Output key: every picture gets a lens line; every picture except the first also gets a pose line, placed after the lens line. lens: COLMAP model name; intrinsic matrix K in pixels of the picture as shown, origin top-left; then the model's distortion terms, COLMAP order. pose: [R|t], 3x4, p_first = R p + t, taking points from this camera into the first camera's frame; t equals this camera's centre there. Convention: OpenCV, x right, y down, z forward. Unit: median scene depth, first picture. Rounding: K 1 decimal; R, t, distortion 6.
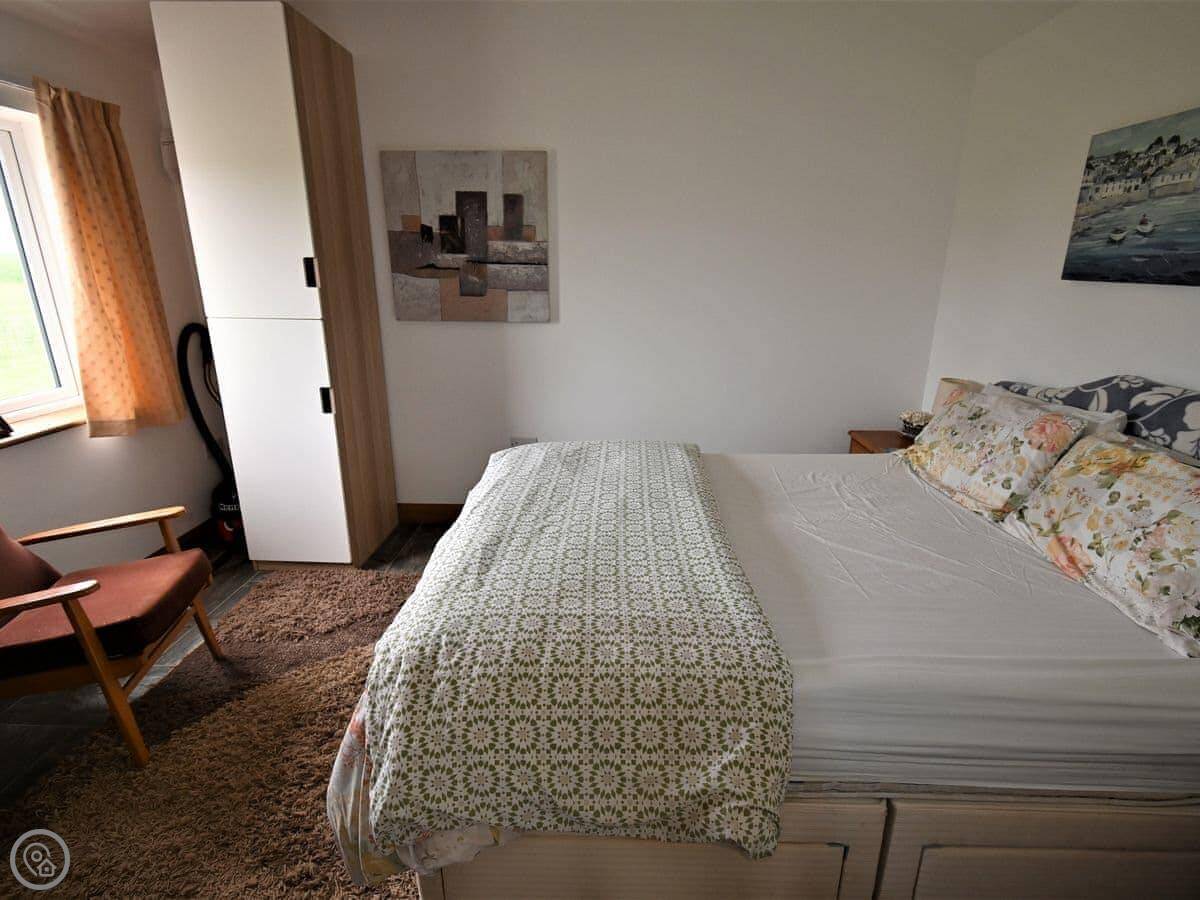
lens RADIAL K [[626.2, 0, 599.3], [0, 626.2, 455.7], [0, 0, 1]] dist [0.001814, -0.002912]
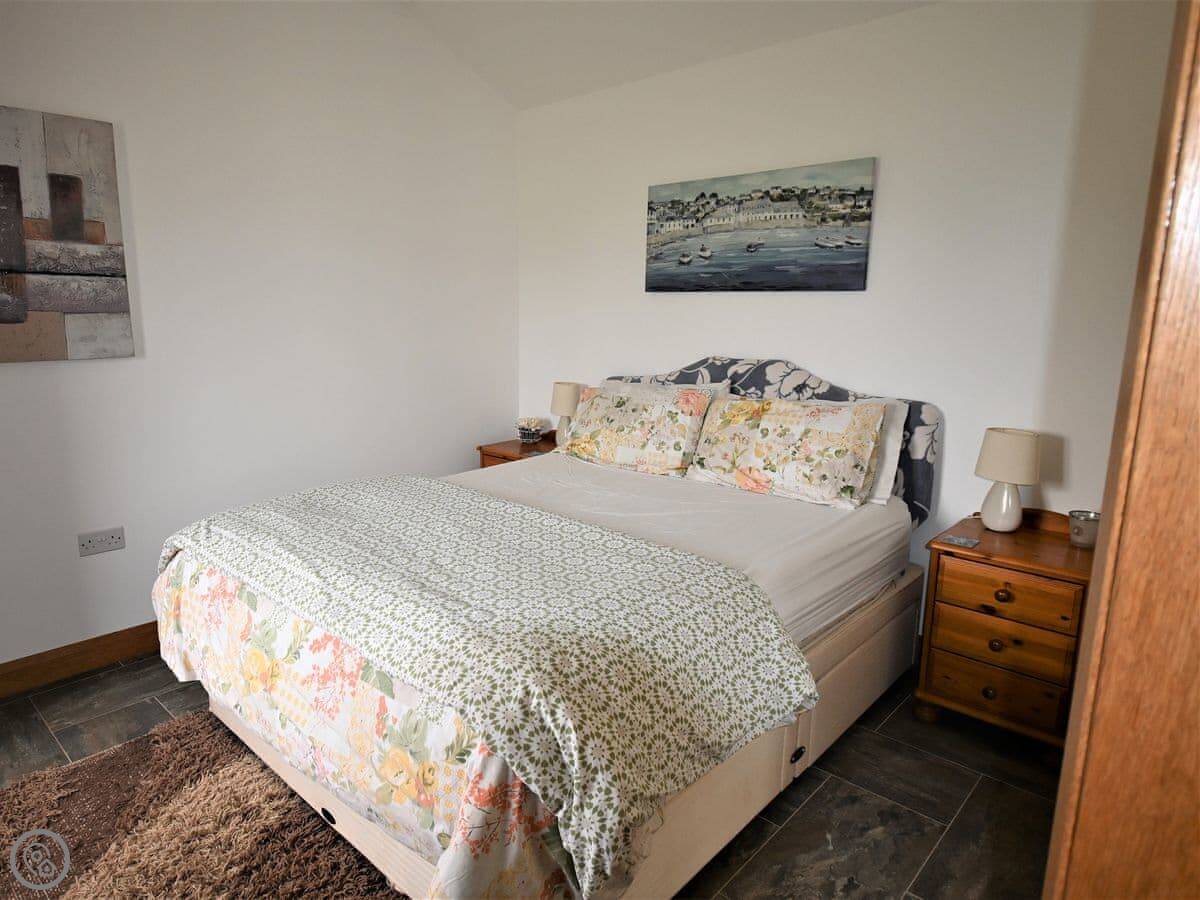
lens RADIAL K [[762.3, 0, 590.3], [0, 762.3, 448.5], [0, 0, 1]] dist [-0.004828, 0.006902]
pose [[0.645732, -0.148231, 0.749038, -0.626488], [0.229535, 0.973286, -0.005269, 0.016531], [-0.728247, 0.175333, 0.662506, 0.111582]]
